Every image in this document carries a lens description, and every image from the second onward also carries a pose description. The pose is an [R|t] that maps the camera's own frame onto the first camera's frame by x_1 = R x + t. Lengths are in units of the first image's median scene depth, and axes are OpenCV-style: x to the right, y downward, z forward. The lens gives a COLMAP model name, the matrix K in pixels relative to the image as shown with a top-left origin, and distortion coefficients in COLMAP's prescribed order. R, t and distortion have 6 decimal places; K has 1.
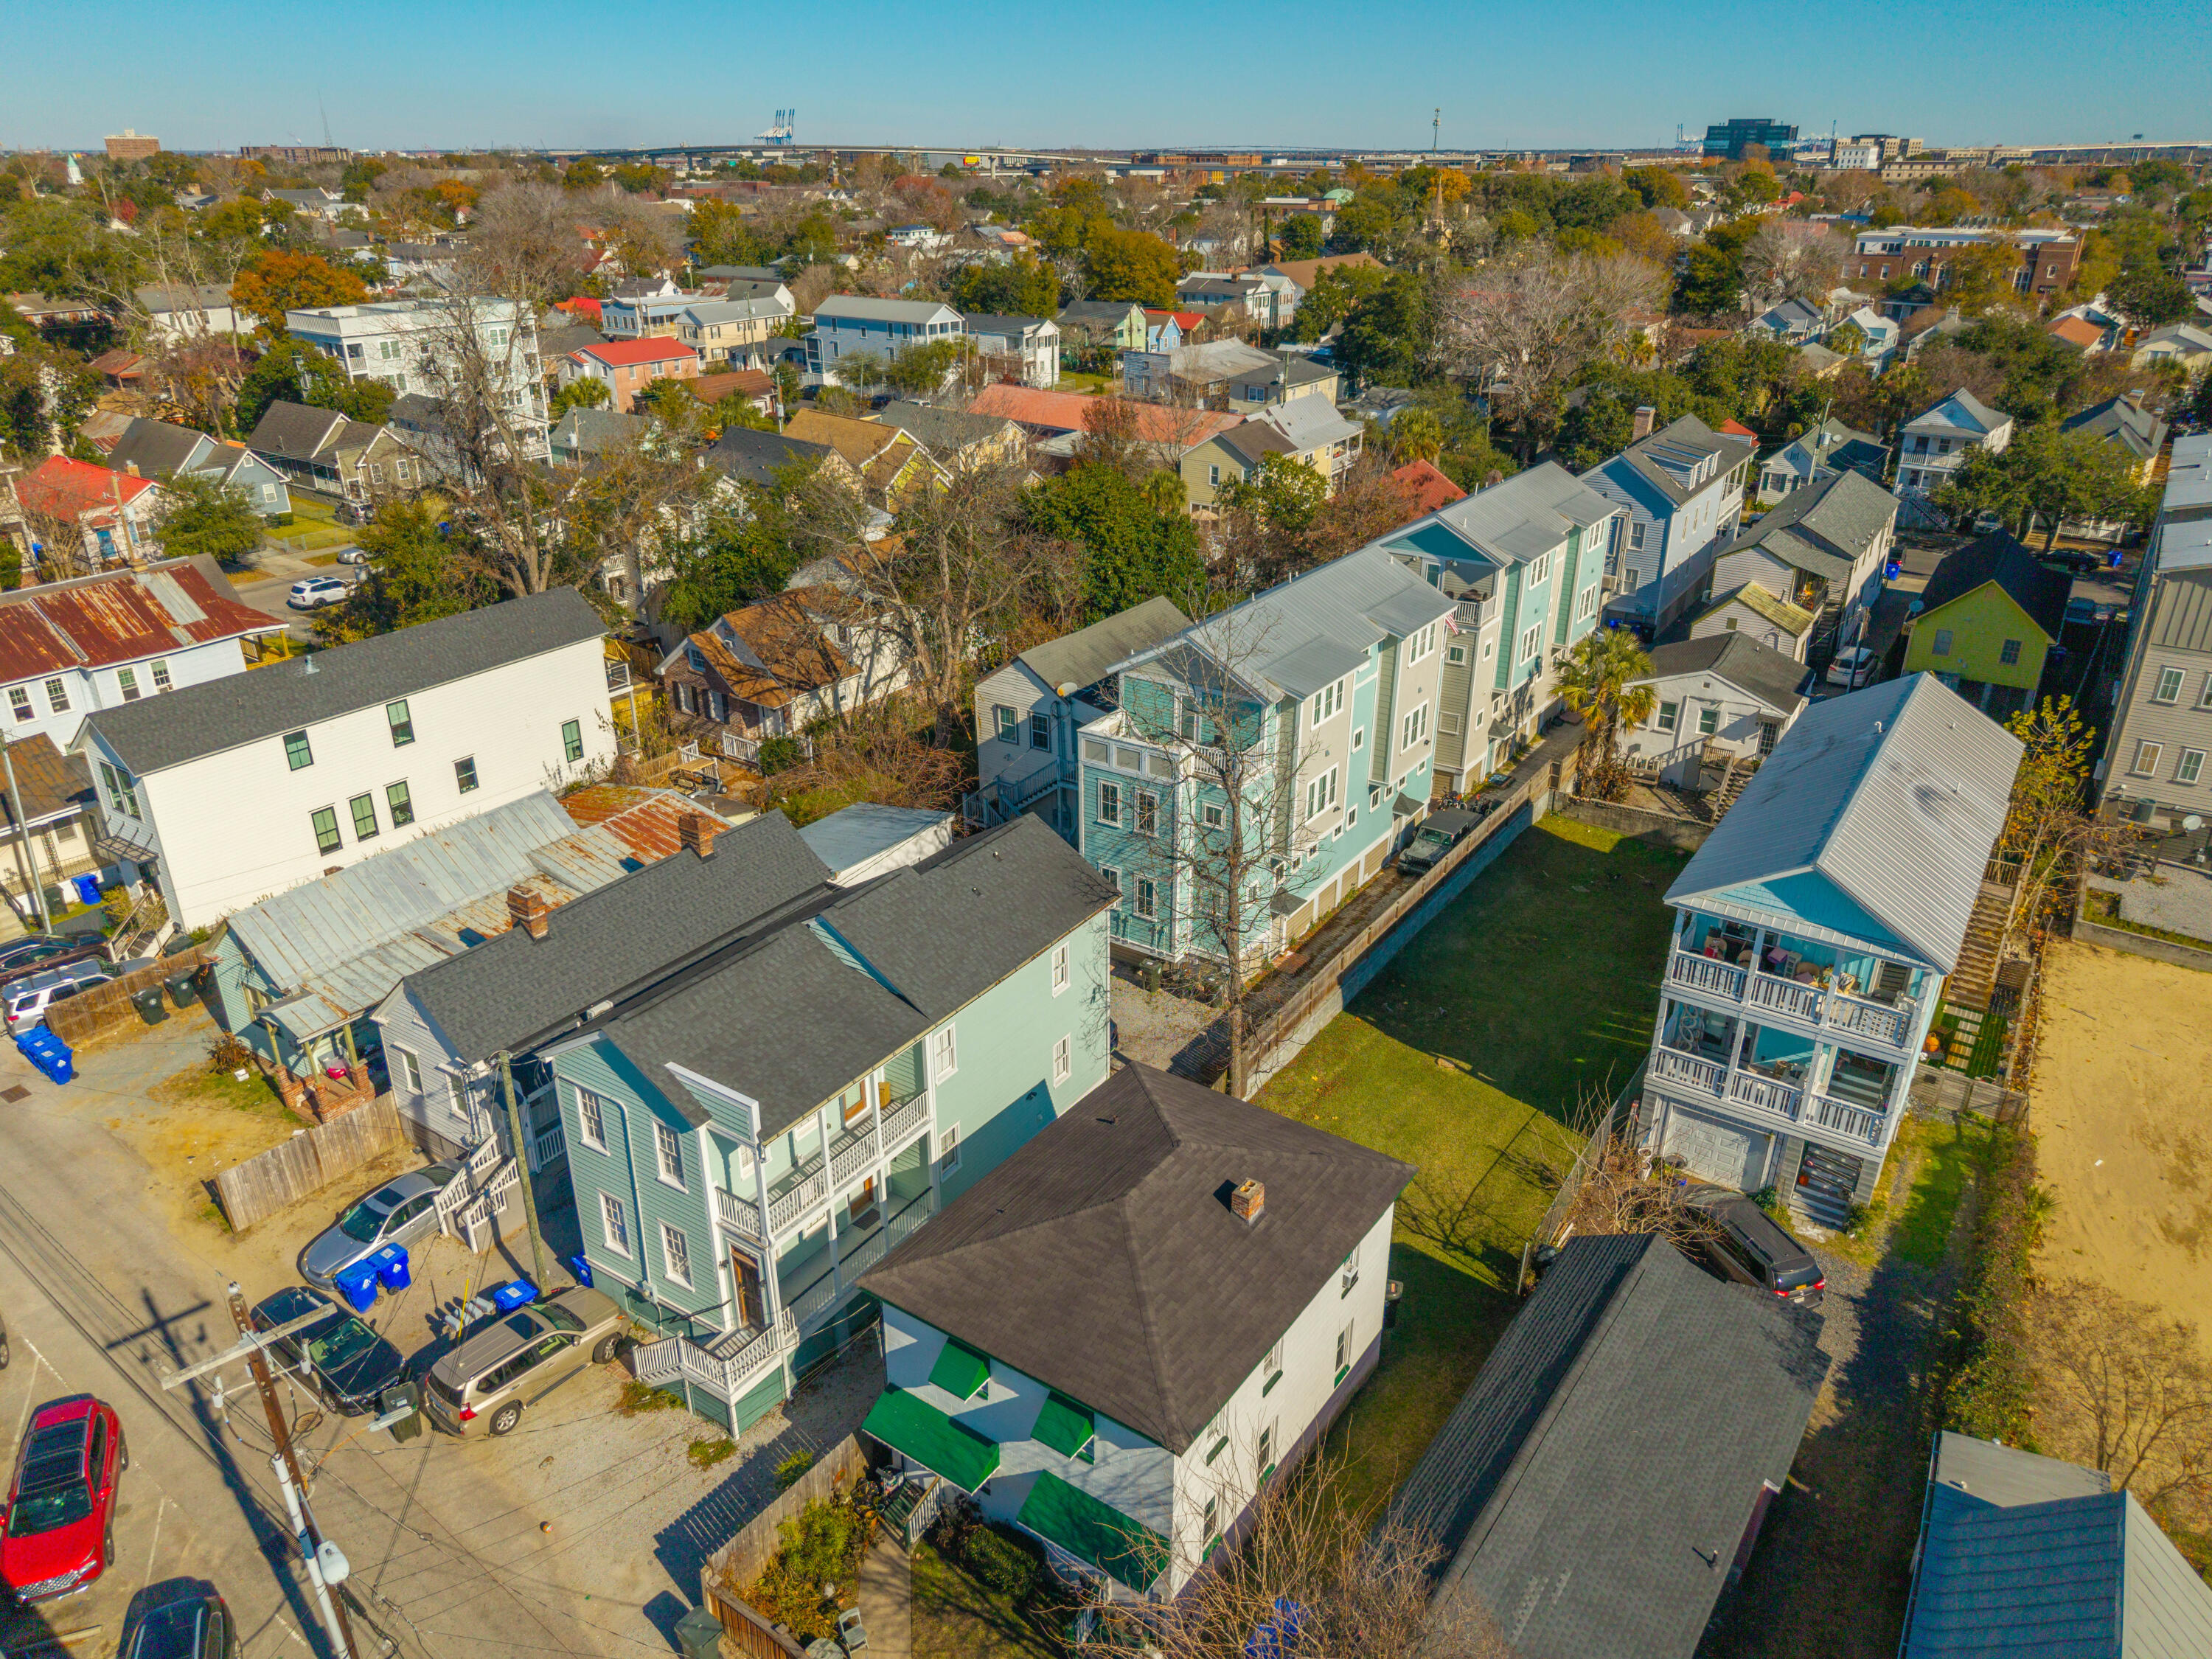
lens RADIAL K [[1492.4, 0, 1092.2], [0, 1492.4, 862.9], [0, 0, 1]] dist [0.026286, -0.027412]
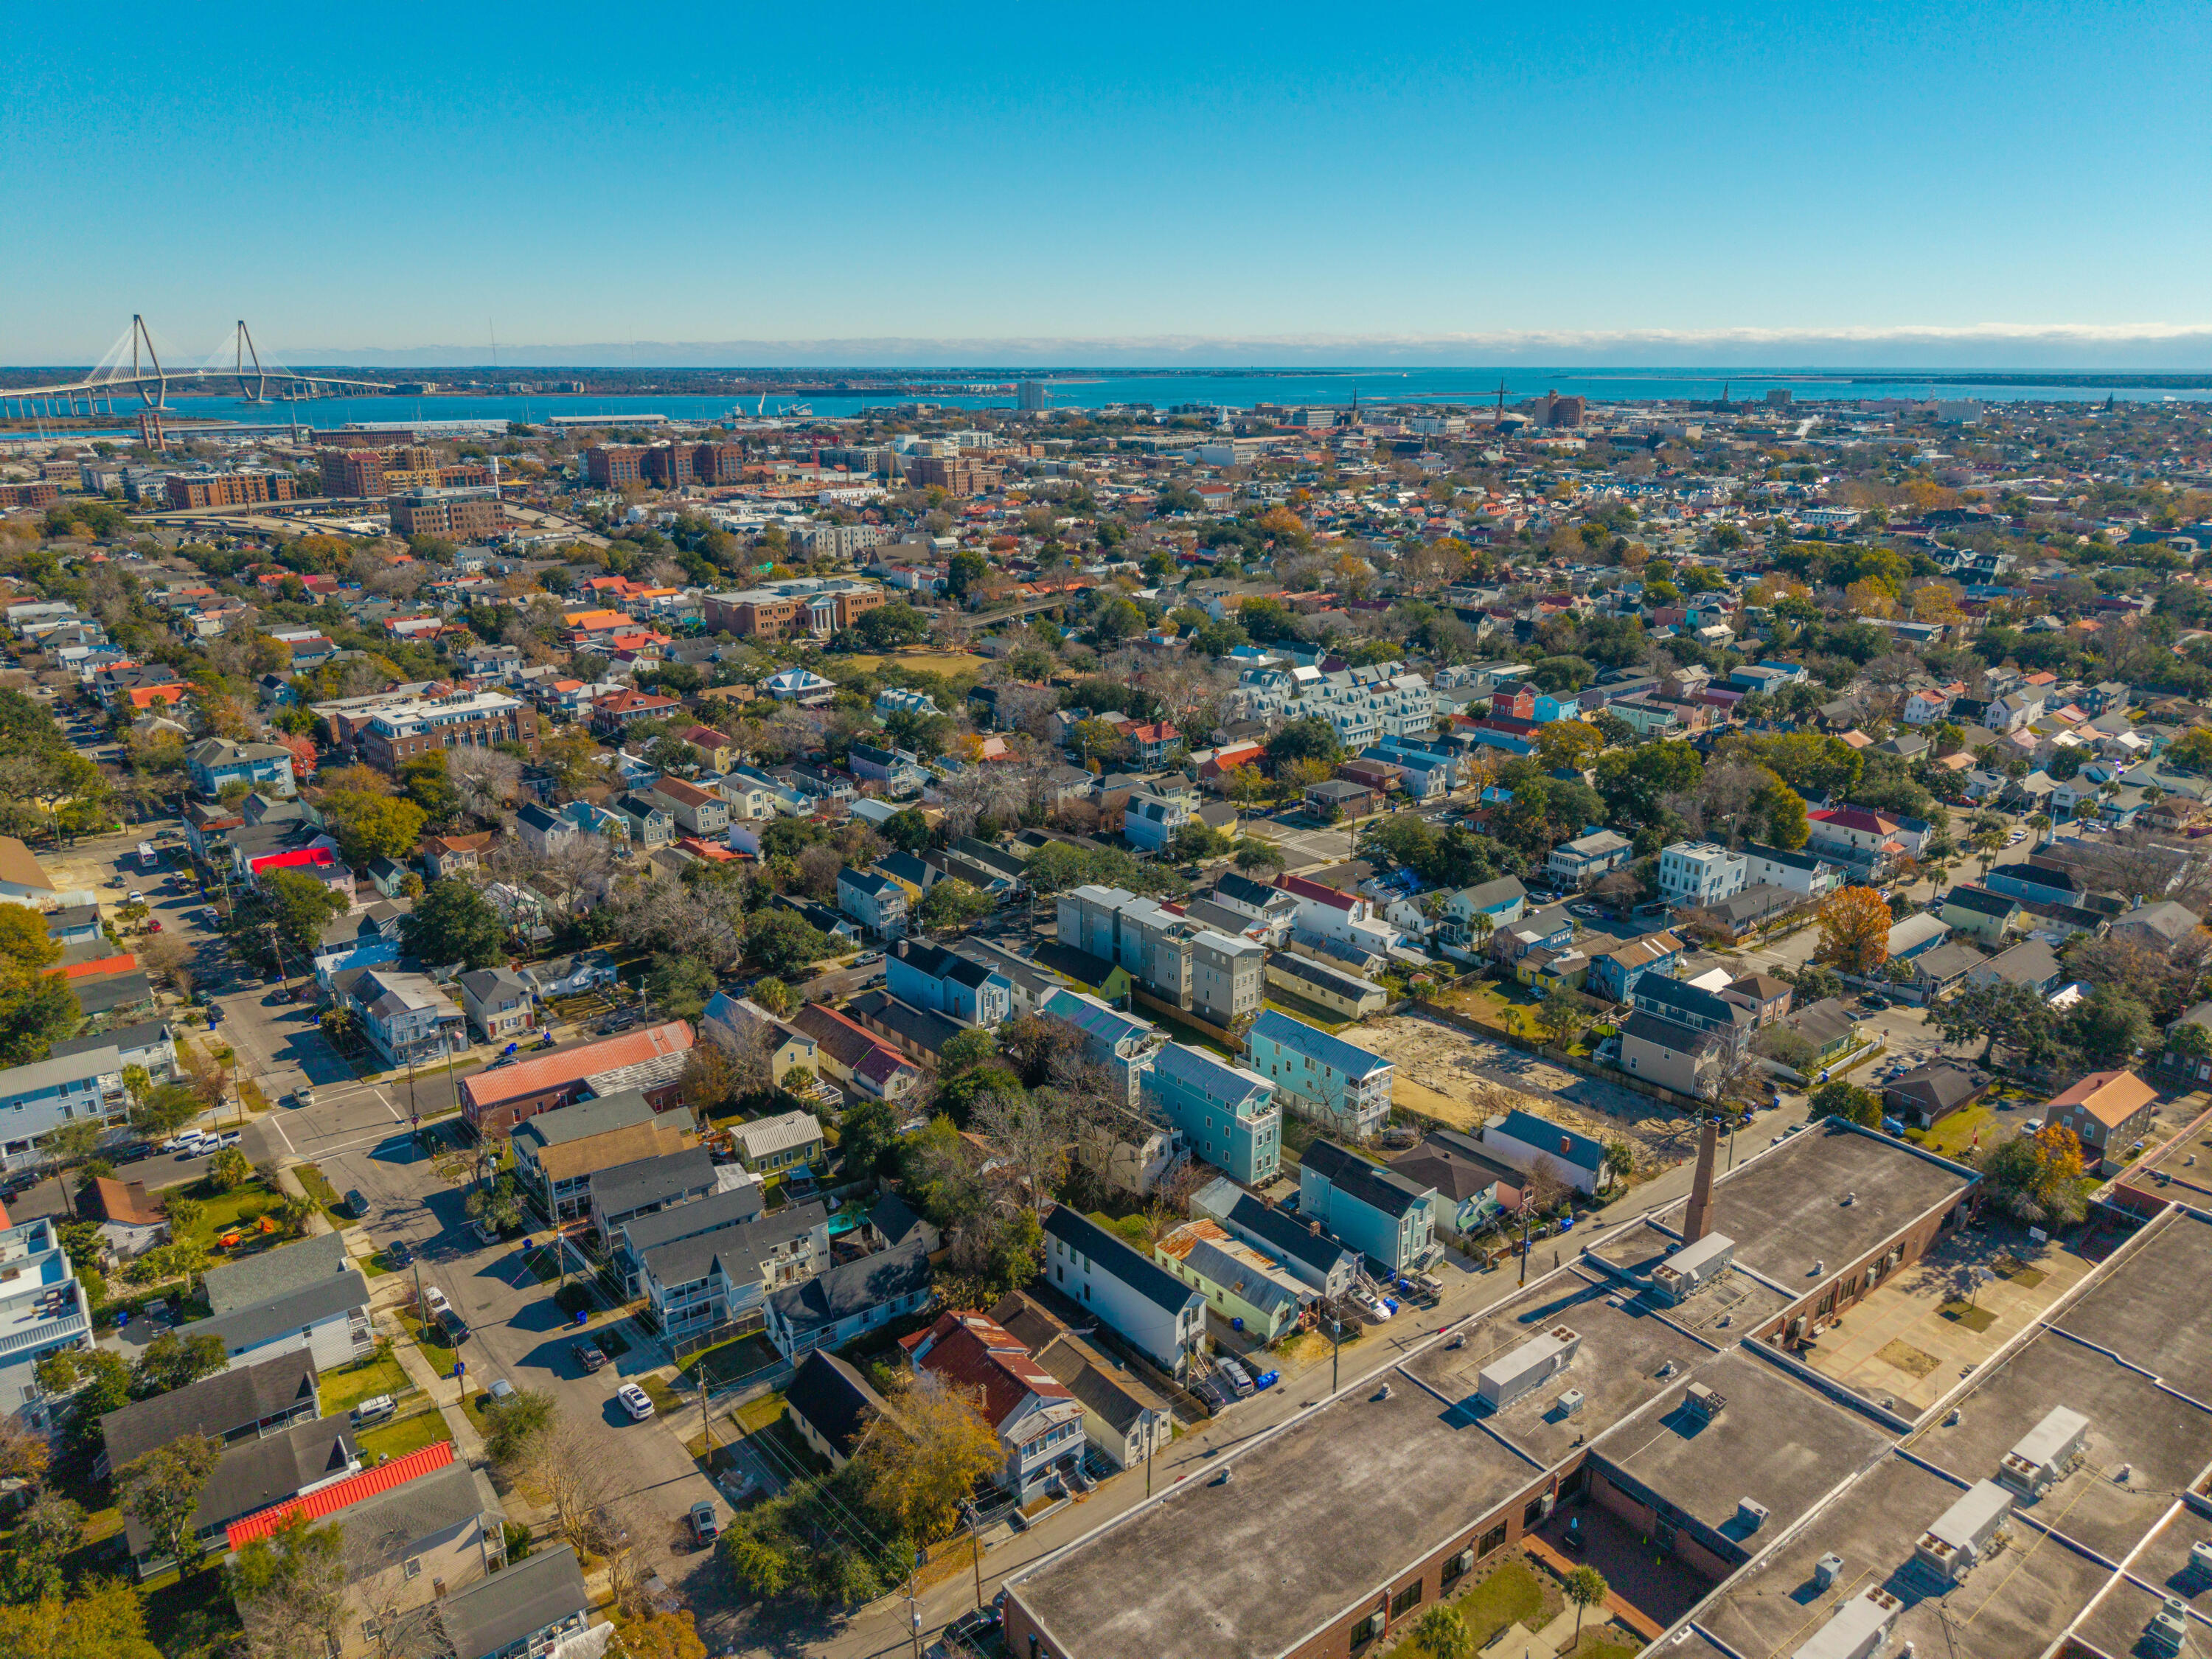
lens RADIAL K [[1492.4, 0, 1105.8], [0, 1492.4, 834.7], [0, 0, 1]] dist [0.026286, -0.027412]
pose [[0.252164, -0.294427, 0.921806, -2.544081], [0.413765, 0.893924, 0.172334, -1.180160], [-0.874764, 0.337955, 0.347239, -0.088532]]
